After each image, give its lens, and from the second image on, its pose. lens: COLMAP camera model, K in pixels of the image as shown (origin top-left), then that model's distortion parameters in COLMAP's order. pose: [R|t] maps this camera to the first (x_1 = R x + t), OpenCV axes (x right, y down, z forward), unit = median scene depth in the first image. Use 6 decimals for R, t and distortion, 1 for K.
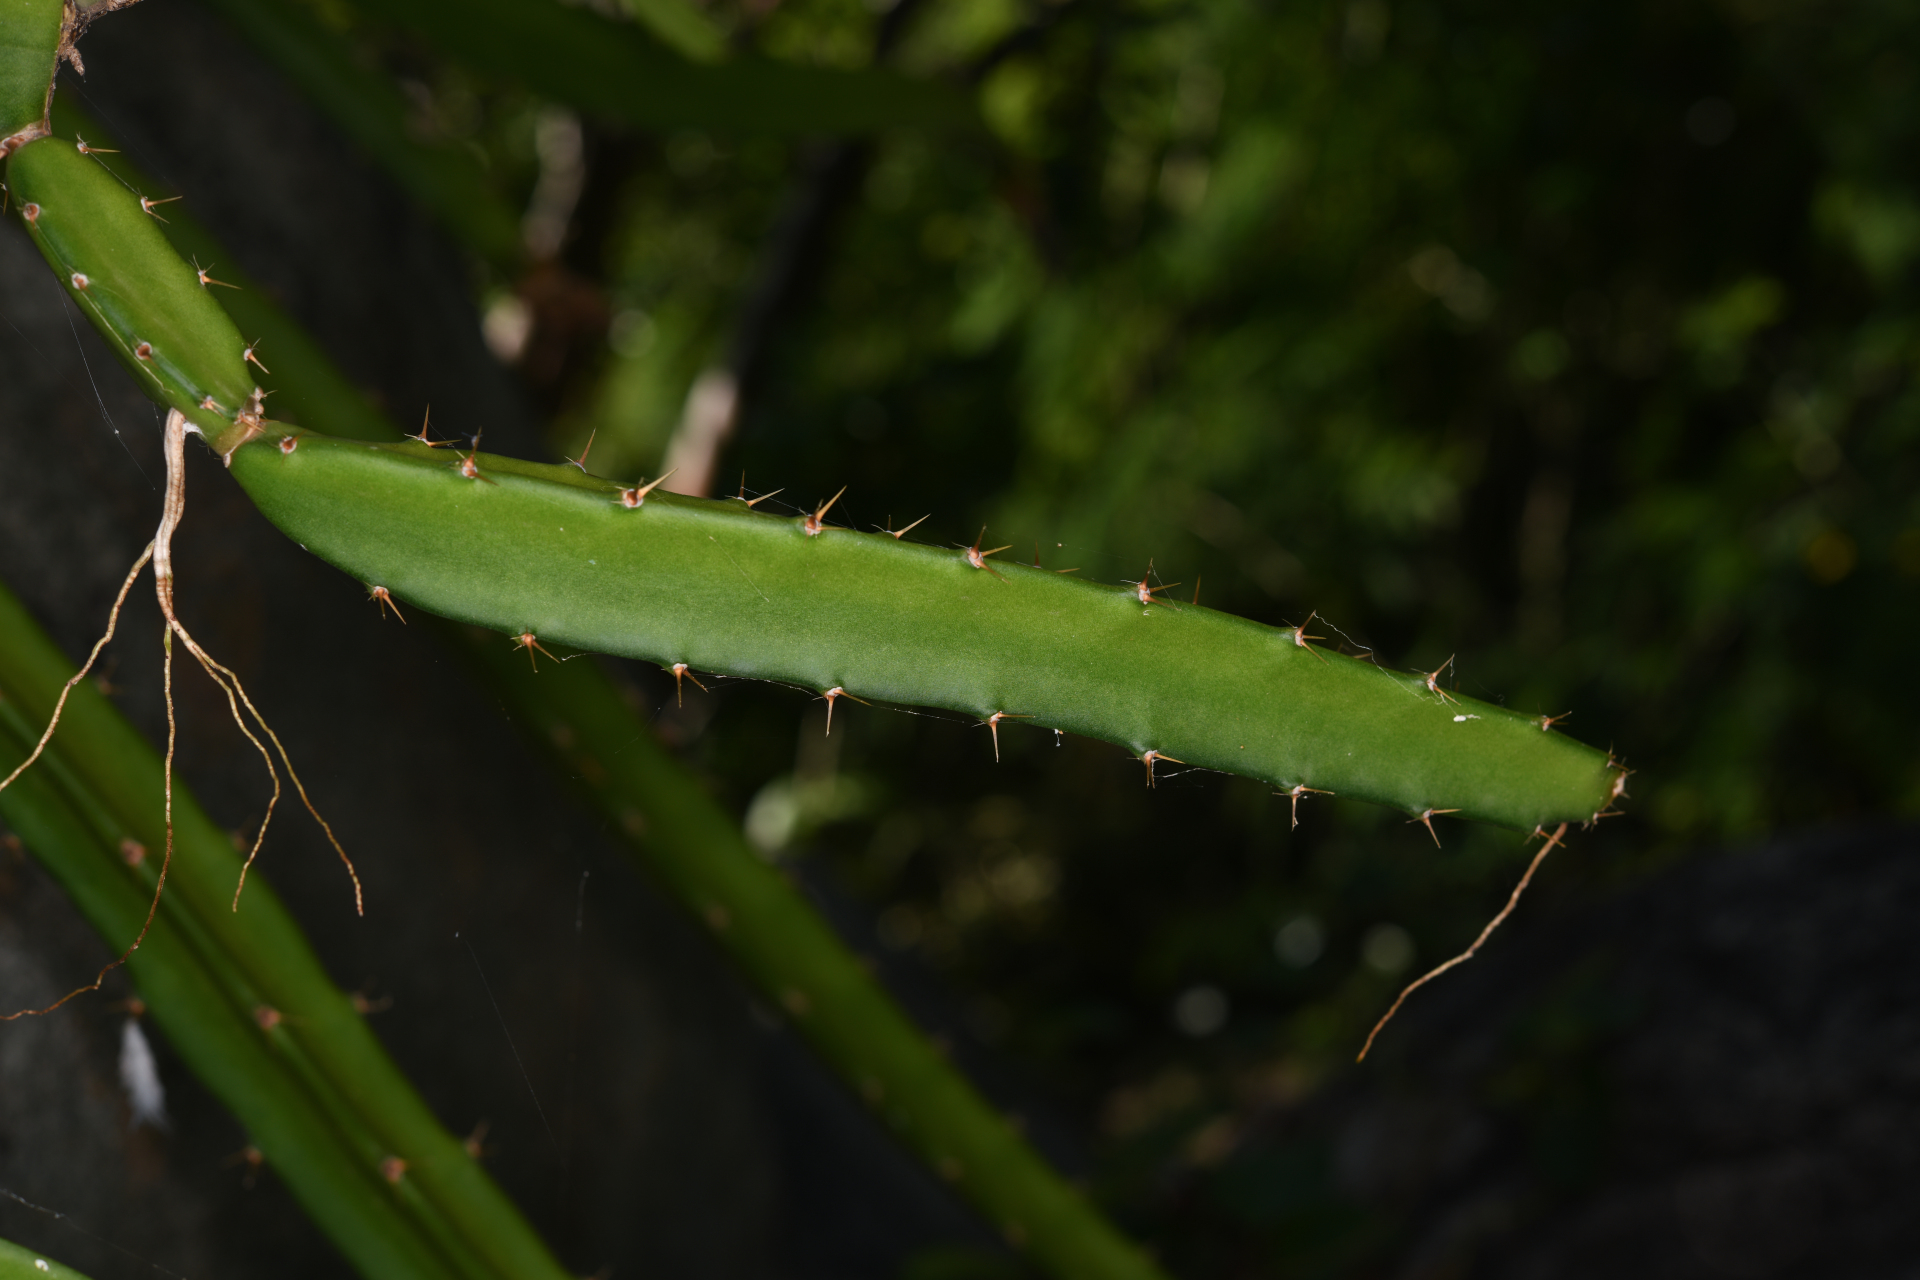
lens RADIAL K [[3348.6, 0, 960.6], [0, 3348.6, 632.4], [0, 0, 1]] dist [0.053897, 0.000000]
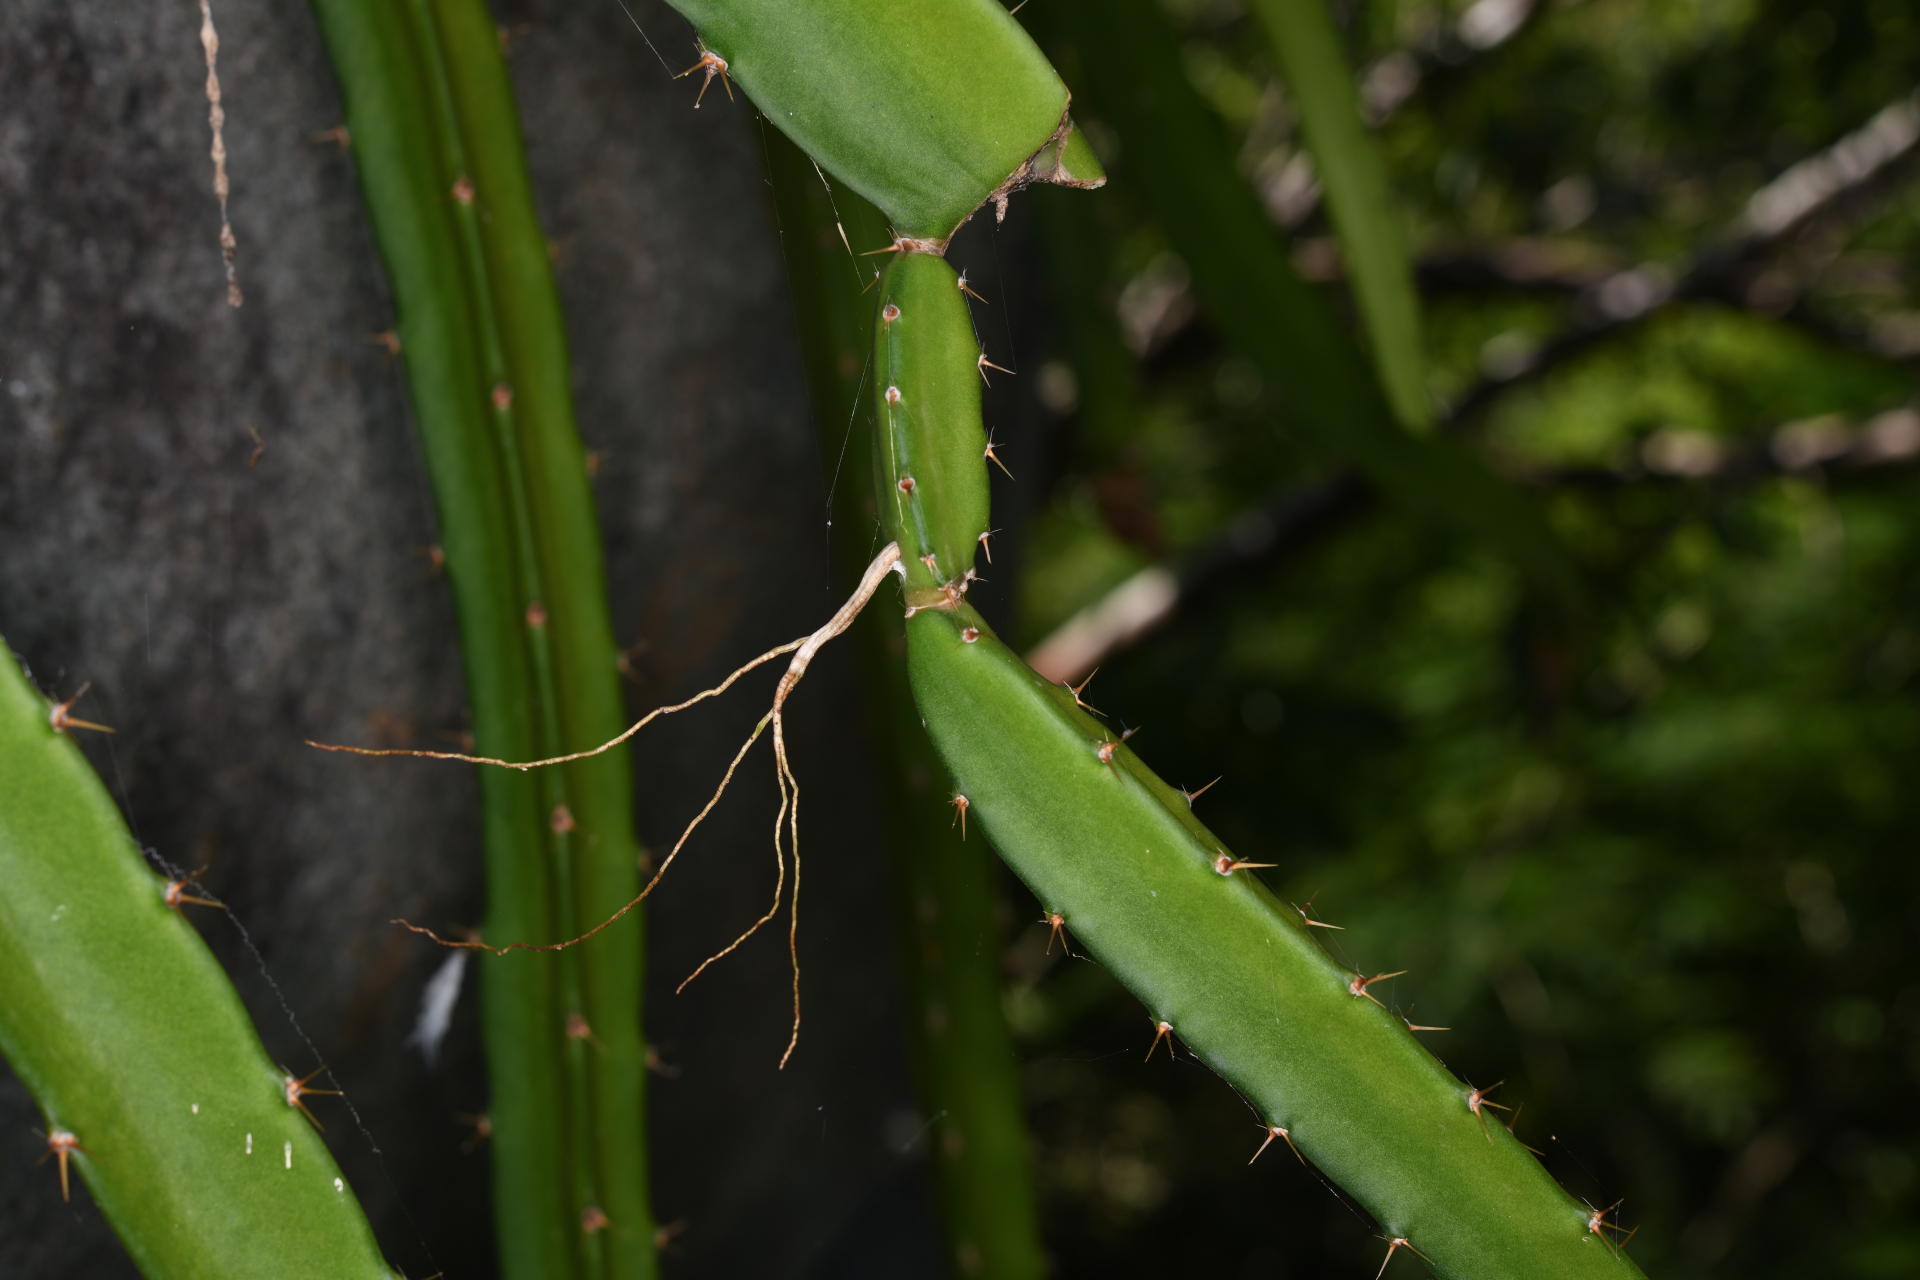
lens RADIAL K [[3348.6, 0, 955.4], [0, 3348.6, 645.2], [0, 0, 1]] dist [0.053897, 0.000000]
pose [[0.830889, 0.547748, -0.097957, -0.101376], [-0.552408, 0.833138, -0.026950, -0.023046], [0.066850, 0.076505, 0.994826, -0.011692]]
